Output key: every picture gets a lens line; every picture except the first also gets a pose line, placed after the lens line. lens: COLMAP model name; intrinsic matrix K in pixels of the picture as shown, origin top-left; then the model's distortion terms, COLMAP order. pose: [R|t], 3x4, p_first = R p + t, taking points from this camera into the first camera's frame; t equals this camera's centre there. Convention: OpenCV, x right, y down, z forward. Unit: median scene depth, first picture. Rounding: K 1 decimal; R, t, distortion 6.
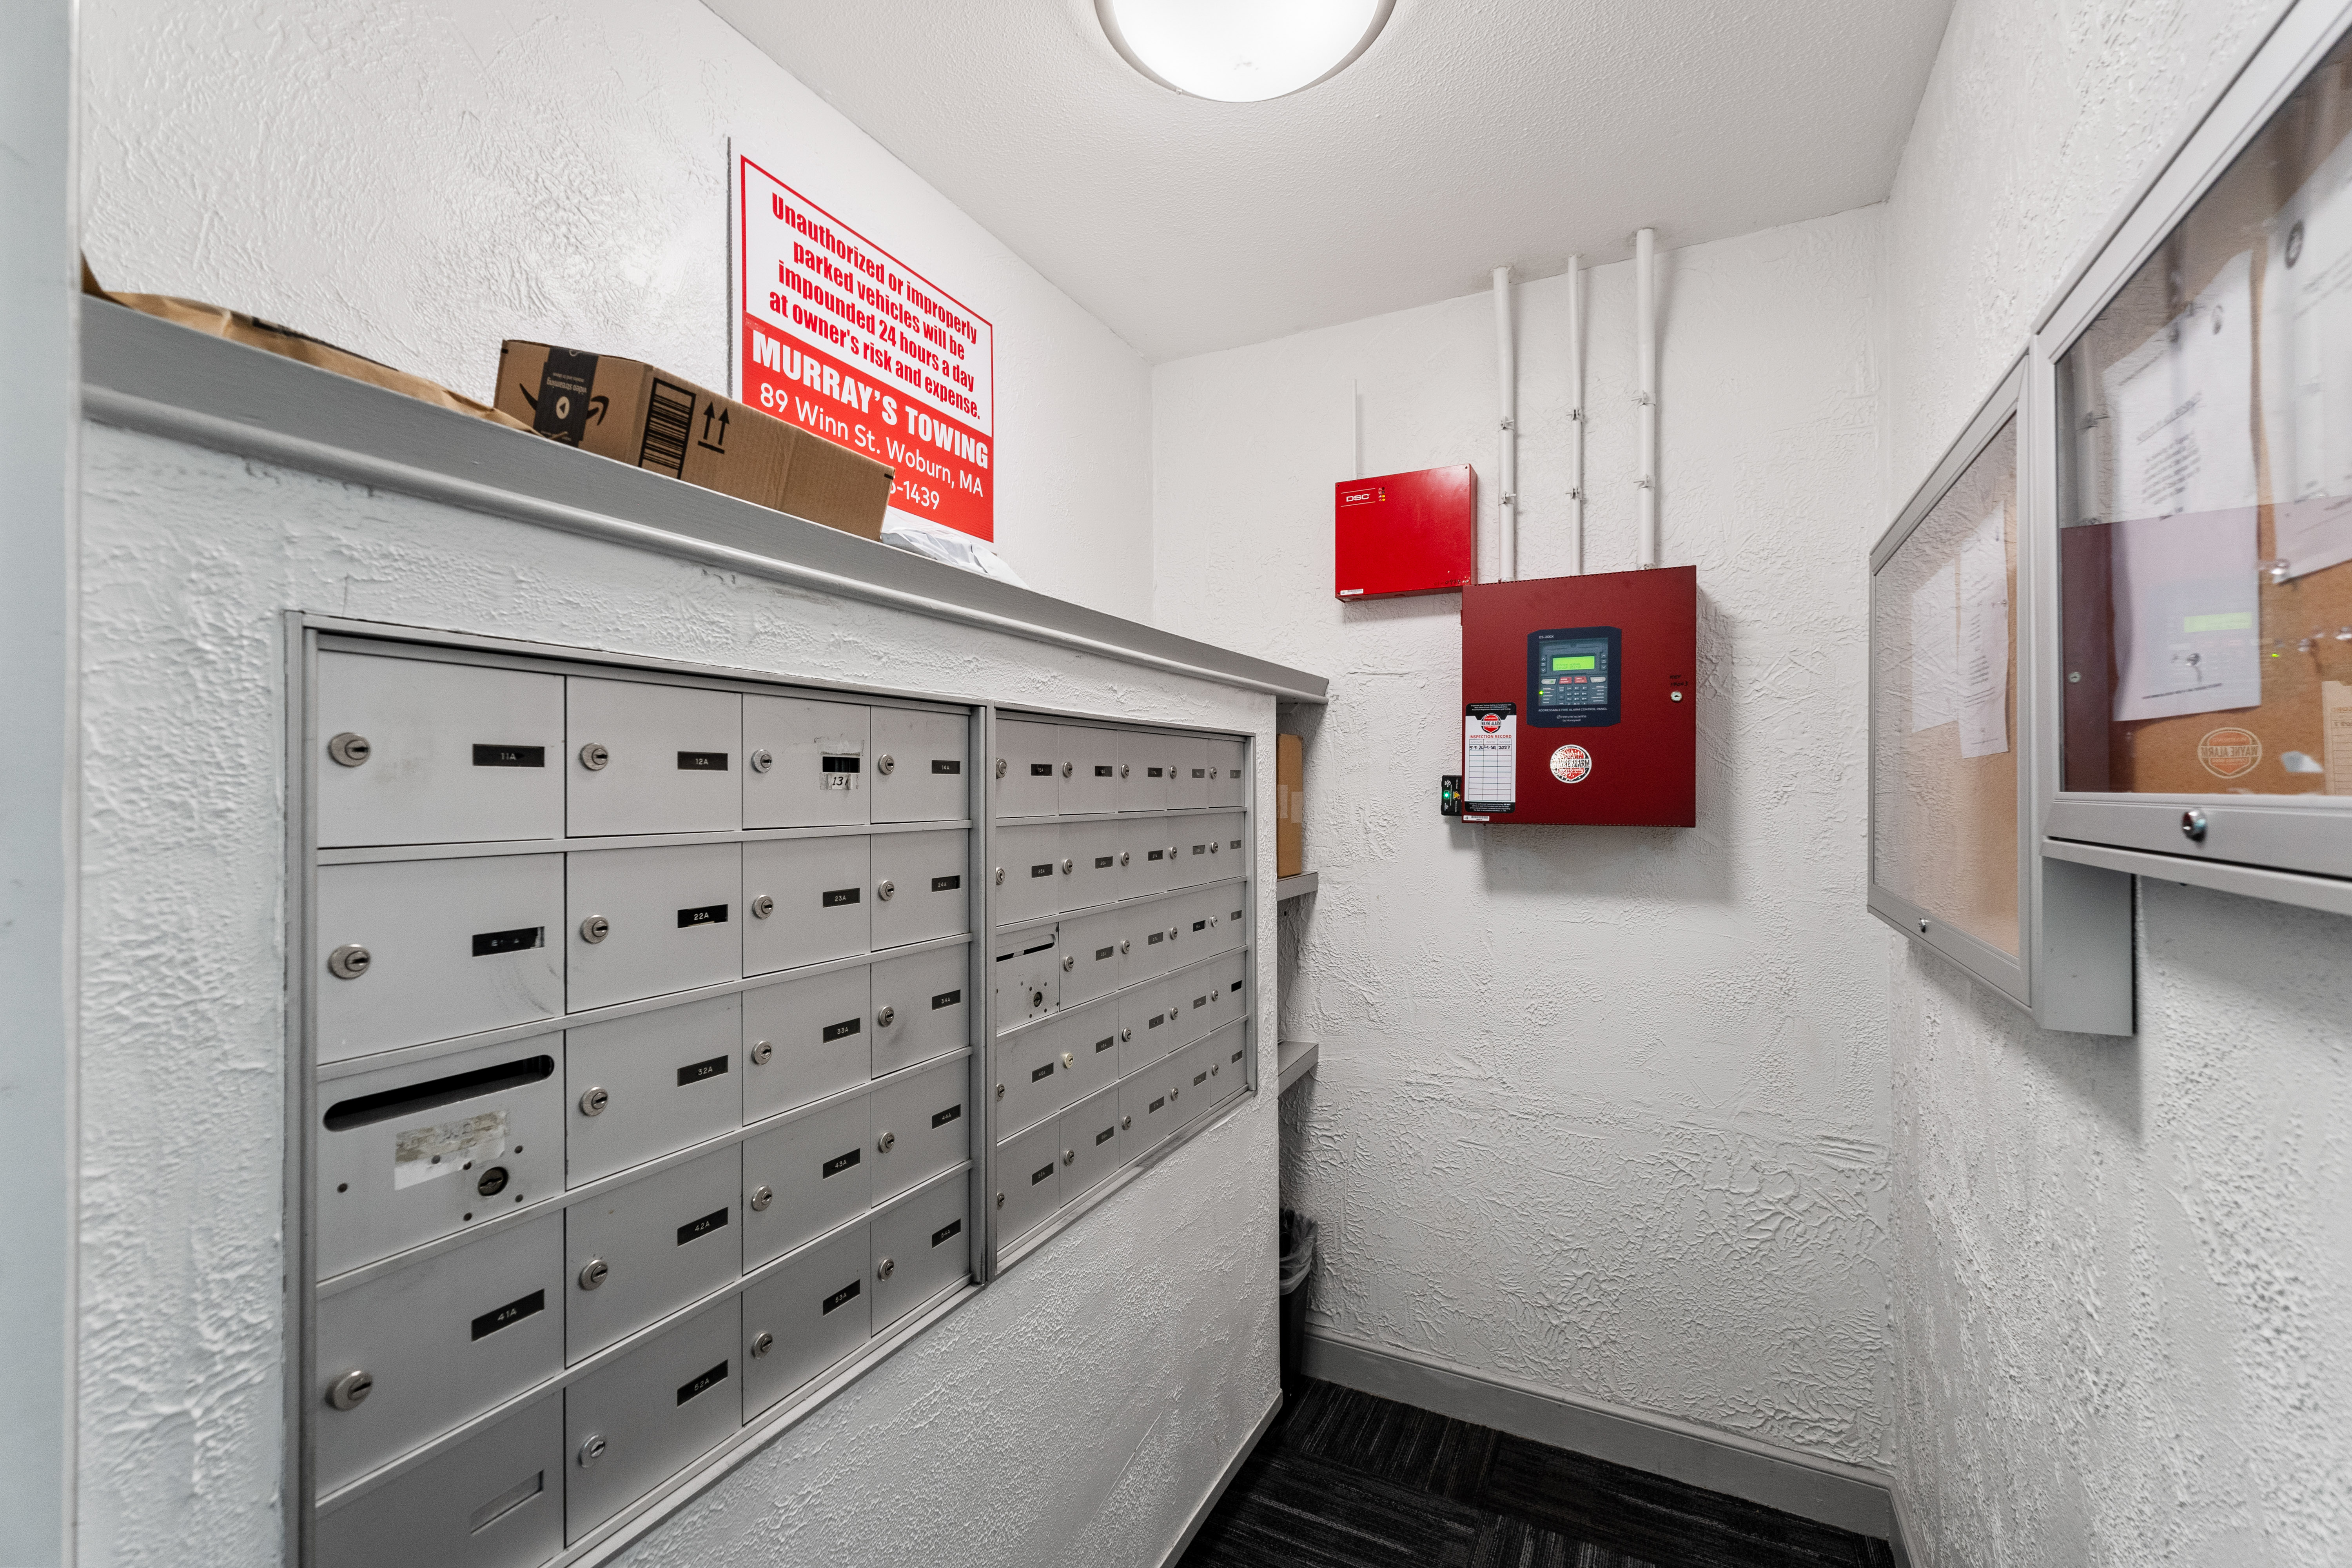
lens RADIAL K [[992.6, 0, 1186.2], [0, 992.6, 784.6], [0, 0, 1]] dist [0.009056, -0.000899]
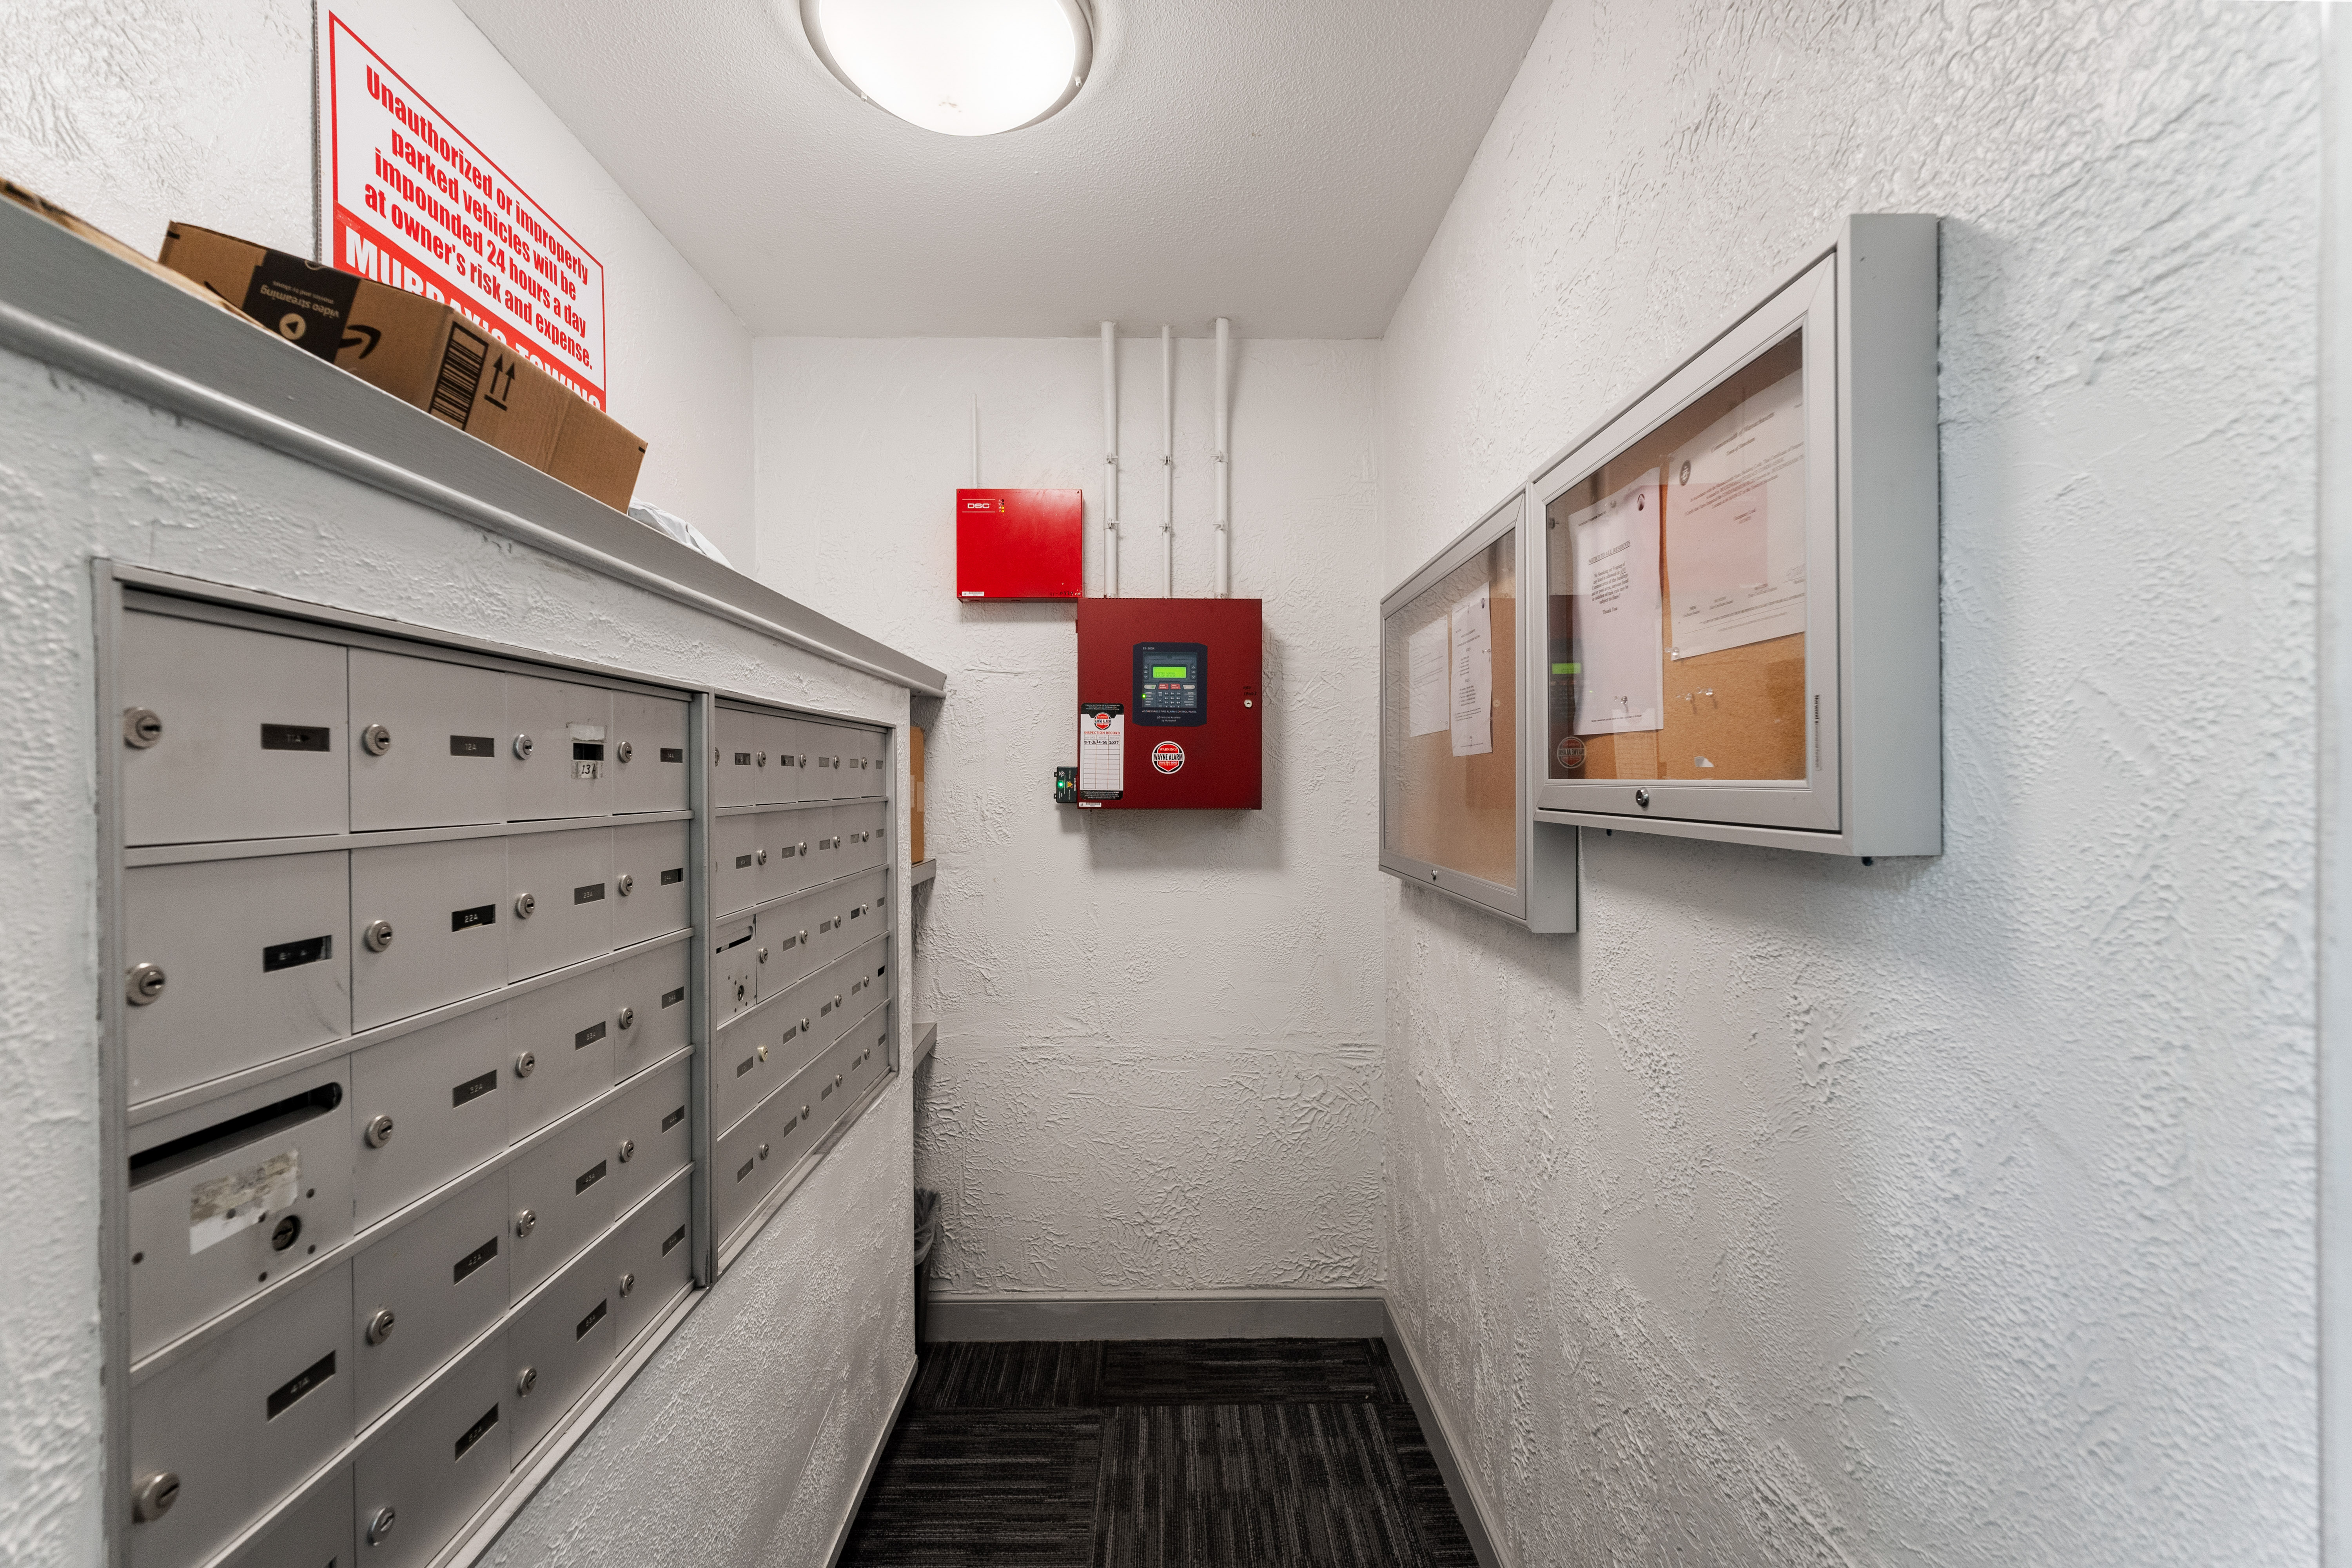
lens RADIAL K [[992.6, 0, 1166.9], [0, 992.6, 780.2], [0, 0, 1]] dist [0.009056, -0.000899]
pose [[0.885573, -0.001155, 0.464498, -0.255606], [-0.000753, 0.999992, 0.003921, 0.002213], [-0.464499, -0.003822, 0.885565, -0.069178]]
